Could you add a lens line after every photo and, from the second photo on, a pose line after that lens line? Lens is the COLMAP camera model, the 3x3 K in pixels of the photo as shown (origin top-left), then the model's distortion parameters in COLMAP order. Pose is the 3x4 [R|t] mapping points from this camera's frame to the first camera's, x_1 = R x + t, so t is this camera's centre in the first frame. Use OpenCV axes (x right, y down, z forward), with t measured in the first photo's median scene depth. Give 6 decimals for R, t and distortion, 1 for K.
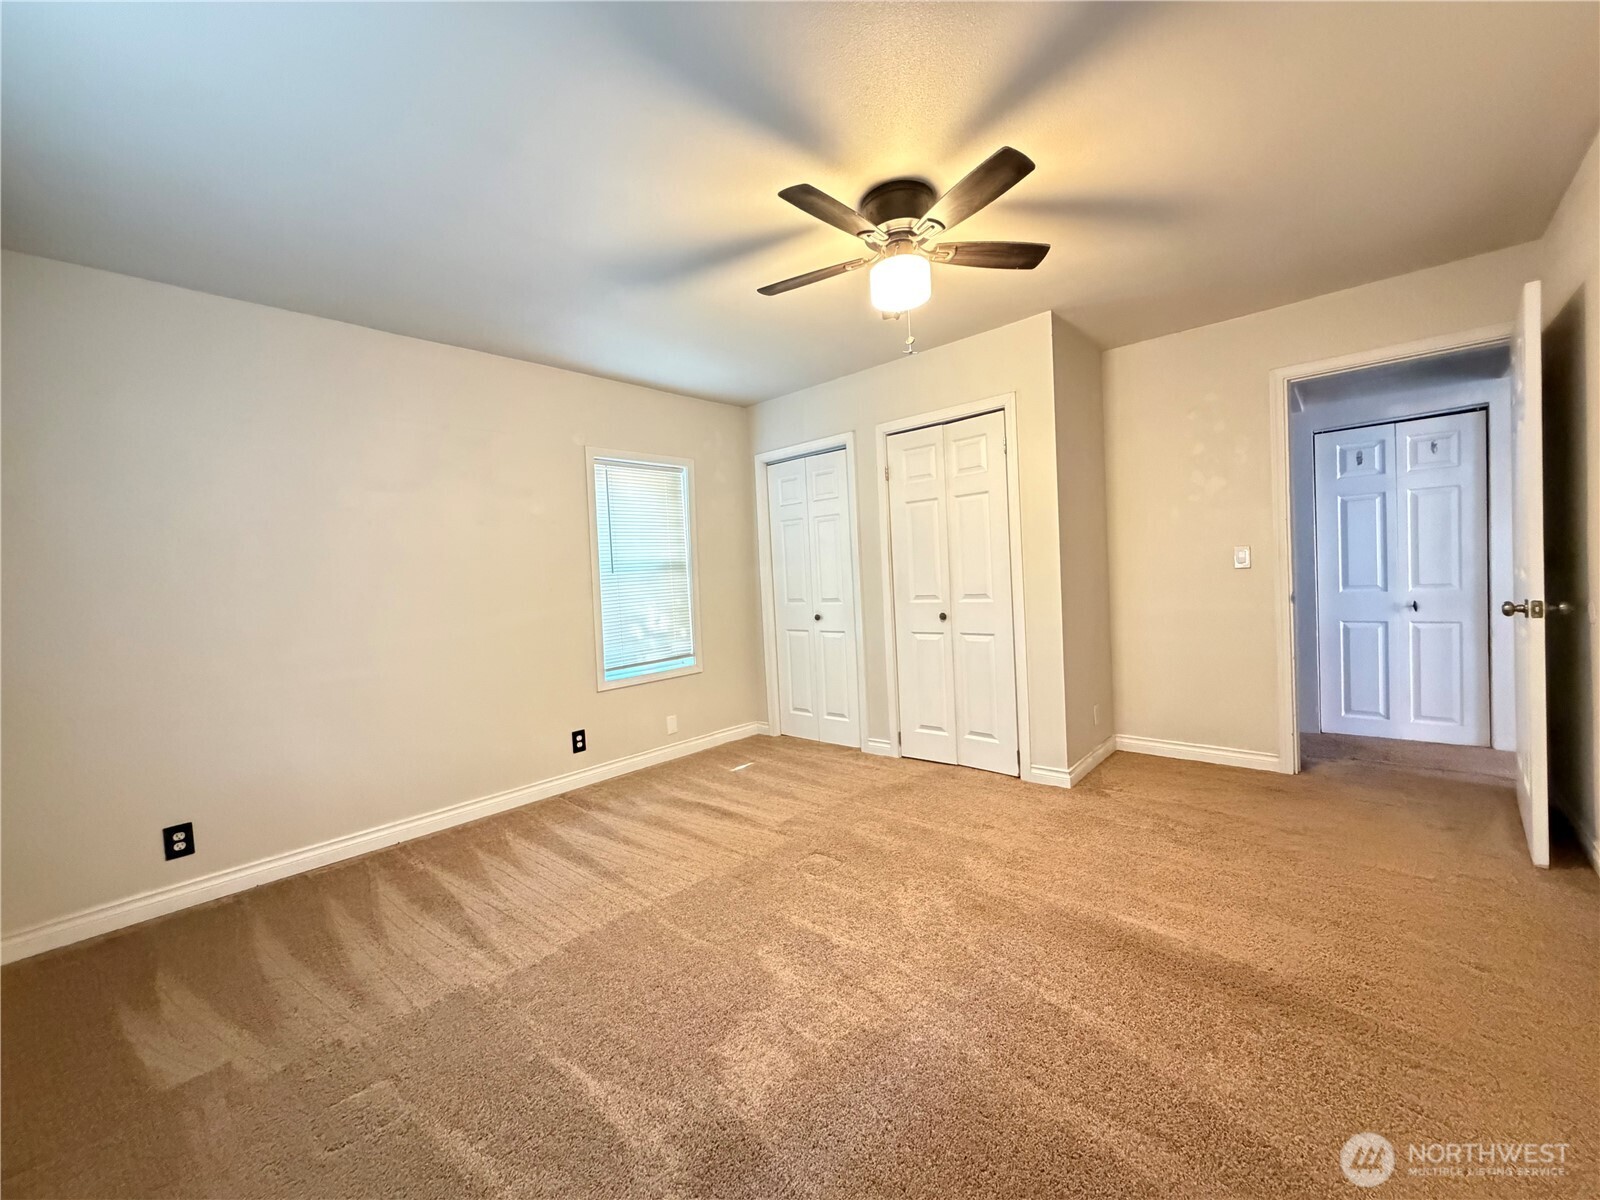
lens RADIAL K [[637.0, 0, 800.0], [0, 637.0, 600.0], [0, 0, 1]] dist [0.000844, -0.000495]
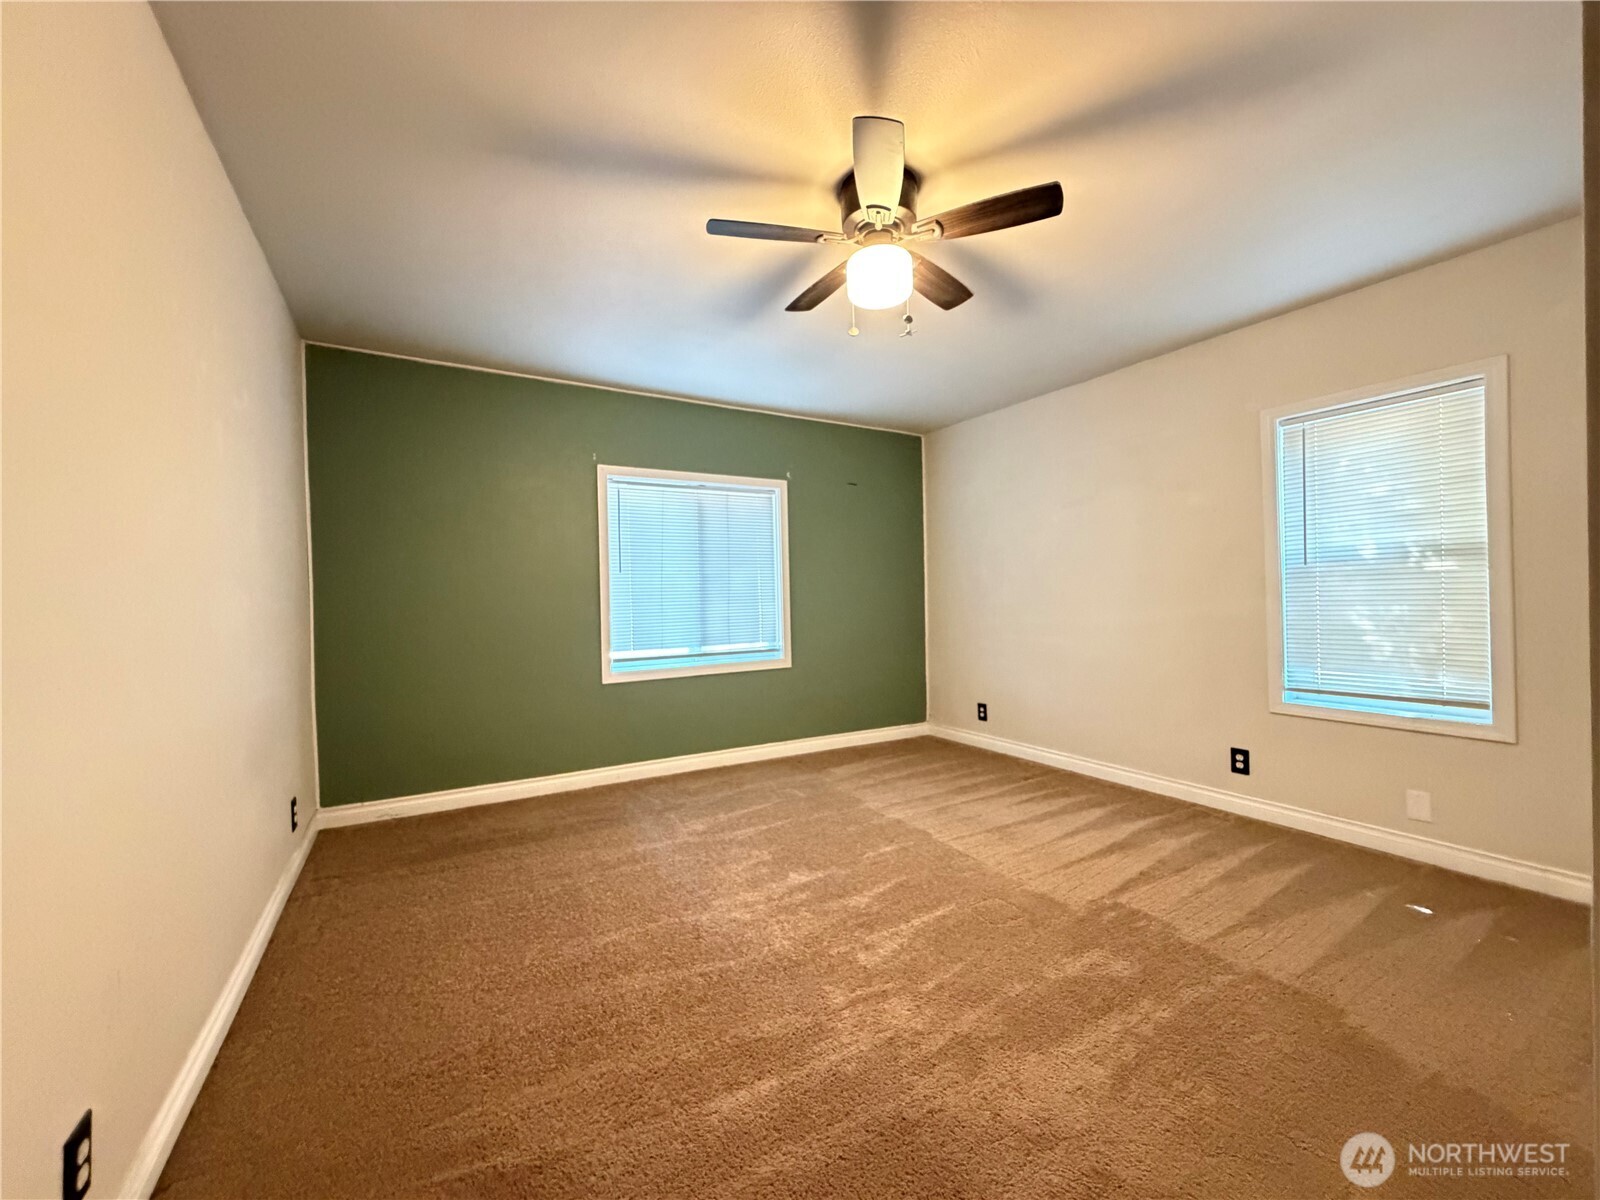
lens RADIAL K [[637.0, 0, 800.0], [0, 637.0, 600.0], [0, 0, 1]] dist [0.000844, -0.000495]
pose [[-0.307712, 0.071761, -0.948770, 0.693745], [0.011350, 0.997358, 0.071755, -0.070783], [0.951412, 0.011312, -0.307714, 0.747871]]
